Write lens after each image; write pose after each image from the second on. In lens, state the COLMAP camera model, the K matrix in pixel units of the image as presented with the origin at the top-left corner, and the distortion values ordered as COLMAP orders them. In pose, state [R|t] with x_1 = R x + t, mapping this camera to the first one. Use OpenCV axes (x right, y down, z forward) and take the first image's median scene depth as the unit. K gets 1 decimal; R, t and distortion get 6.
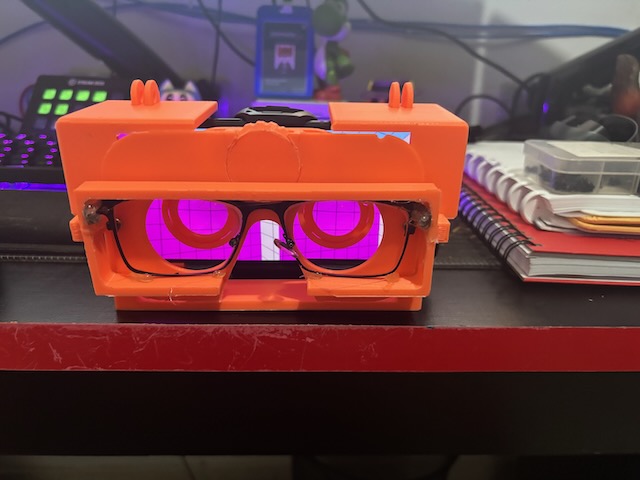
lens RADIAL K [[521.4, 0, 322.9], [0, 521.4, 238.8], [0, 0, 1]] dist [0.012259, 0.009355]
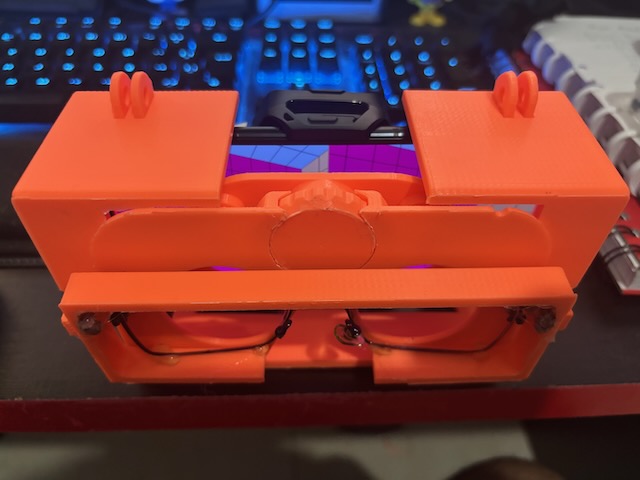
lens RADIAL K [[525.3, 0, 319.1], [0, 525.3, 240.6], [0, 0, 1]] dist [-0.019783, -0.005138]
pose [[0.999982, -0.001619, -0.005756, -0.099366], [0.003770, 0.917917, 0.396755, -0.369923], [0.004641, -0.396770, 0.917906, 0.320061]]
